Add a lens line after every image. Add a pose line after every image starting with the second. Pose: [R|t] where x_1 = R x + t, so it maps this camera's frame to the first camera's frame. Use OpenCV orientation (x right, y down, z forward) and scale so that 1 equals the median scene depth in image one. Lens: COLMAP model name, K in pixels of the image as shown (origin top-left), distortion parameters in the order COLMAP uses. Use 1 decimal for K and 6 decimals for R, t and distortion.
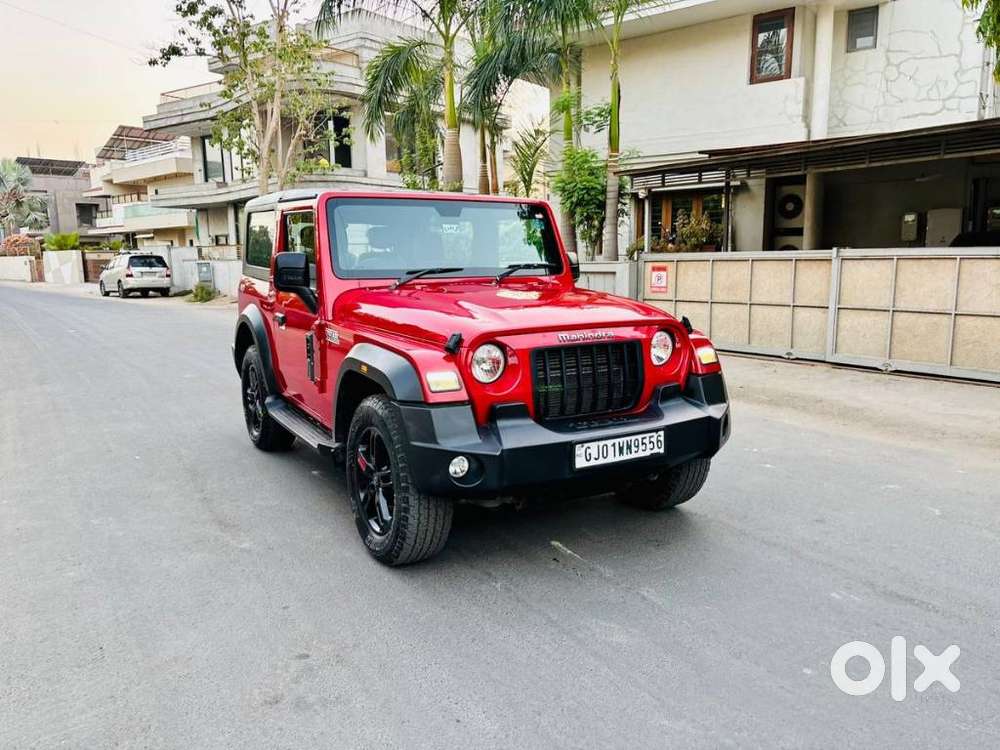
lens RADIAL K [[752.9, 0, 497.7], [0, 752.9, 376.9], [0, 0, 1]] dist [0.052870, -0.053693]
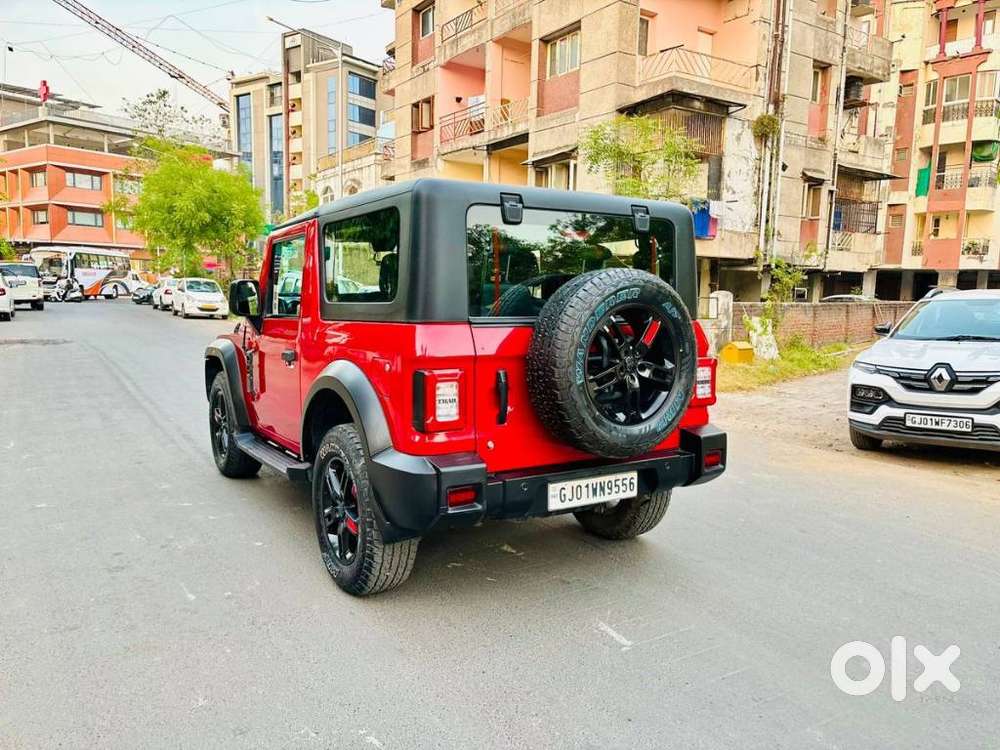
lens RADIAL K [[752.9, 0, 507.9], [0, 752.9, 373.6], [0, 0, 1]] dist [0.052870, -0.053693]
pose [[-0.998911, -0.005840, -0.046293, -0.068845], [-0.018128, 0.962774, 0.269698, -0.120267], [0.042994, 0.270243, -0.961832, 0.747407]]
